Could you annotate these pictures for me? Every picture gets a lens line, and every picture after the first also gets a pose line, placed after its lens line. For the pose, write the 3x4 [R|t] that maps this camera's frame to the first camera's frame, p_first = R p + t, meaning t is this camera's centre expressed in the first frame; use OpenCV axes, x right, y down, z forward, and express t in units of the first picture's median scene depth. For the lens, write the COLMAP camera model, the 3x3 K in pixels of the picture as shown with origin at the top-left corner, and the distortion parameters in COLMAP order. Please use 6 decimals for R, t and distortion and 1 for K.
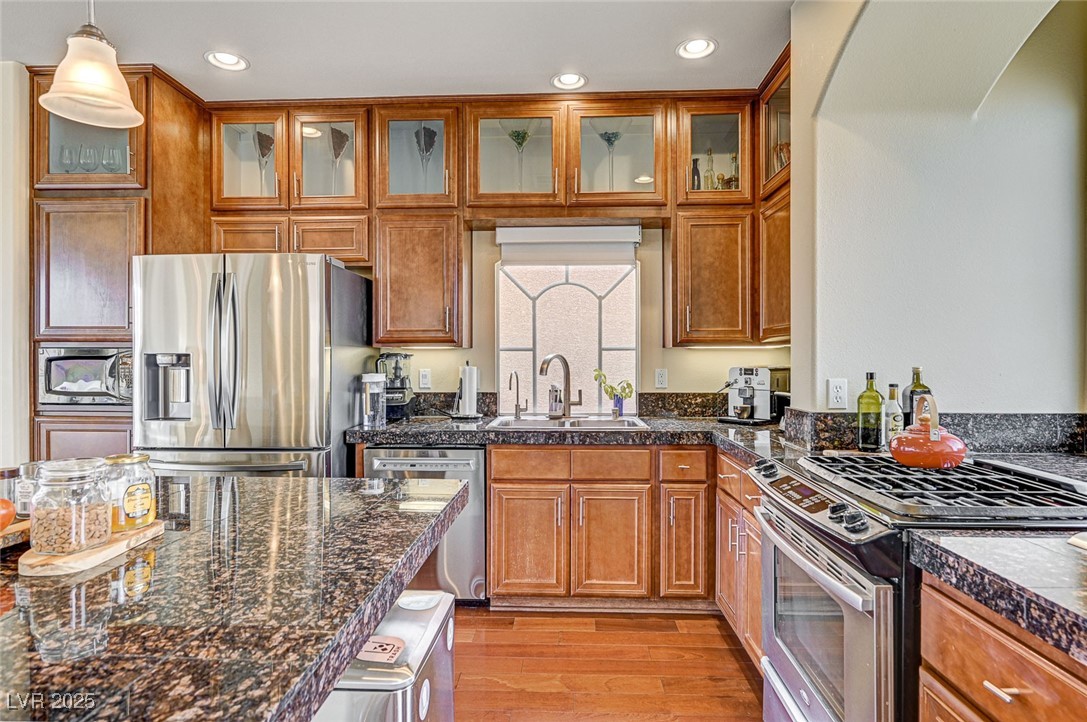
lens RADIAL K [[581.0, 0, 543.5], [0, 581.0, 361.0], [0, 0, 1]] dist [-0.004722, -0.000841]
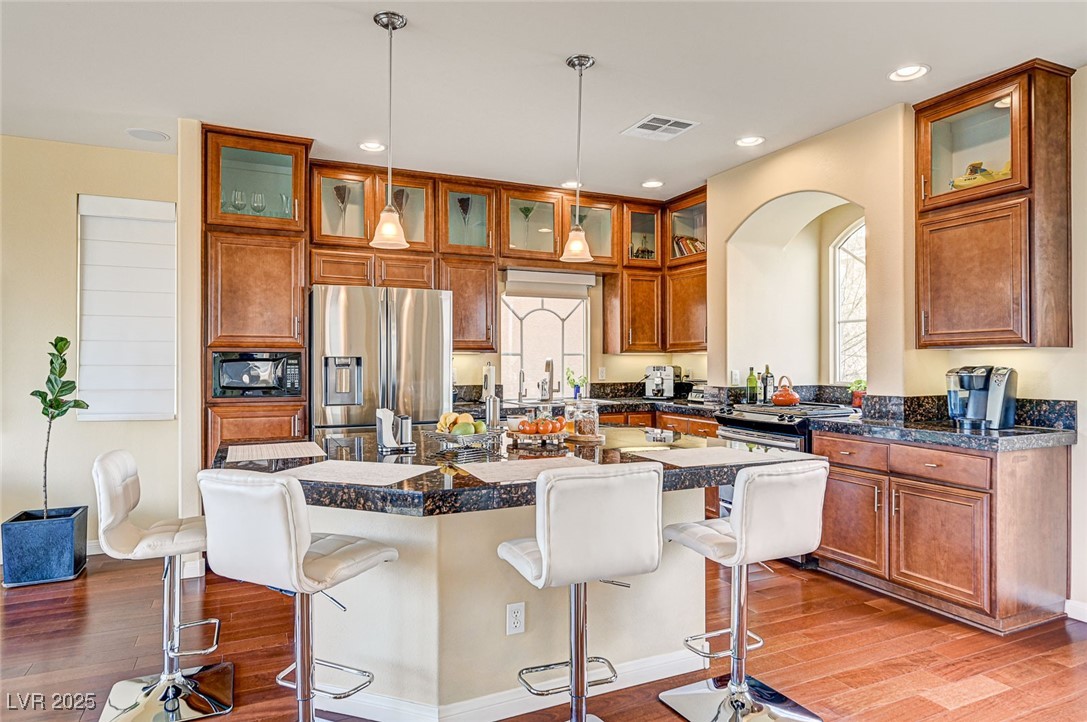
lens RADIAL K [[641.1, 0, 543.5], [0, 641.1, 361.0], [0, 0, 1]] dist [-0.001685, -0.000531]
pose [[0.889892, 0.000205, 0.456172, -0.782357], [0.001981, 0.999989, -0.004313, 0.003642], [-0.456167, 0.004741, 0.889881, -0.490456]]
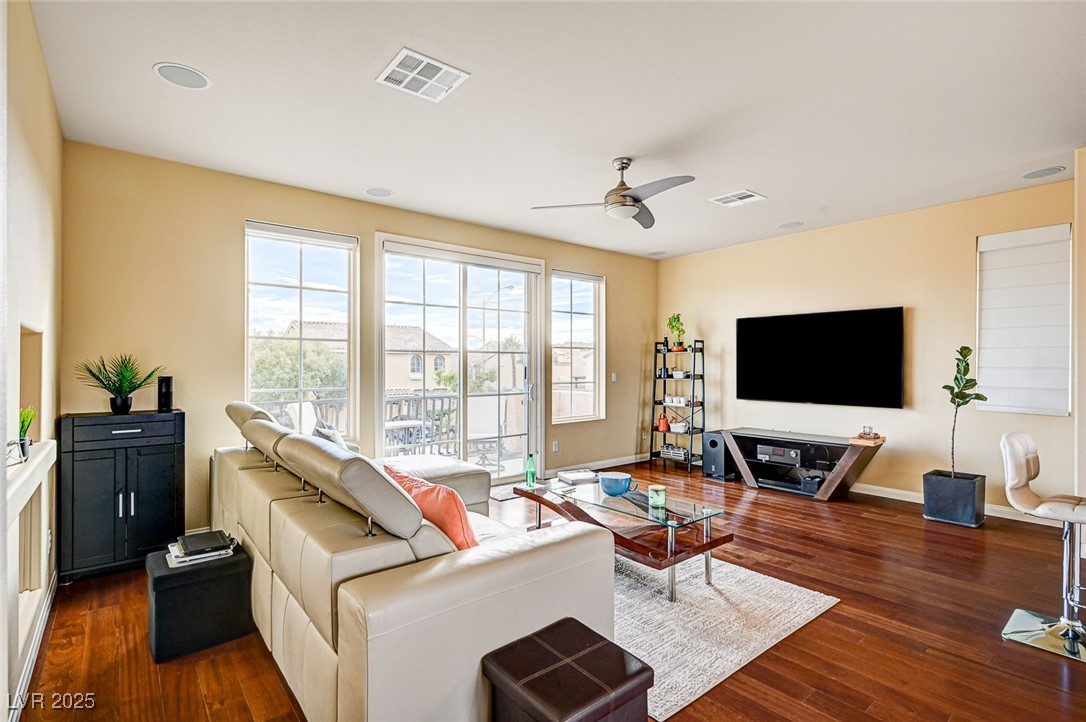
lens RADIAL K [[513.4, 0, 542.6], [0, 513.4, 364.8], [0, 0, 1]] dist [0.002116, 0.001070]
pose [[0.668183, 0.001104, -0.743996, -0.784602], [-0.003449, 0.999993, -0.001613, 0.004410], [0.743989, 0.003644, 0.668182, -0.681274]]
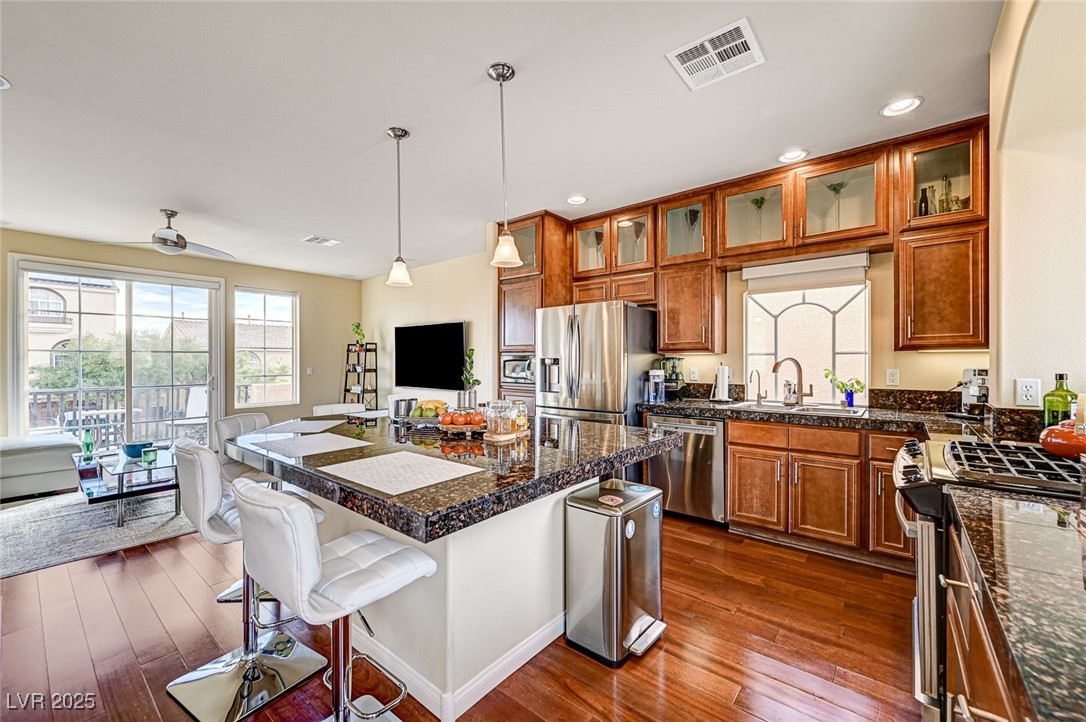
lens RADIAL K [[436.4, 0, 542.9], [0, 436.4, 362.3], [0, 0, 1]] dist [-0.000158, 0.000051]
pose [[0.798873, 0.002171, -0.601496, 0.183948], [-0.002283, 0.999997, 0.000577, 0.000192], [0.601495, 0.000912, 0.798876, -0.158429]]
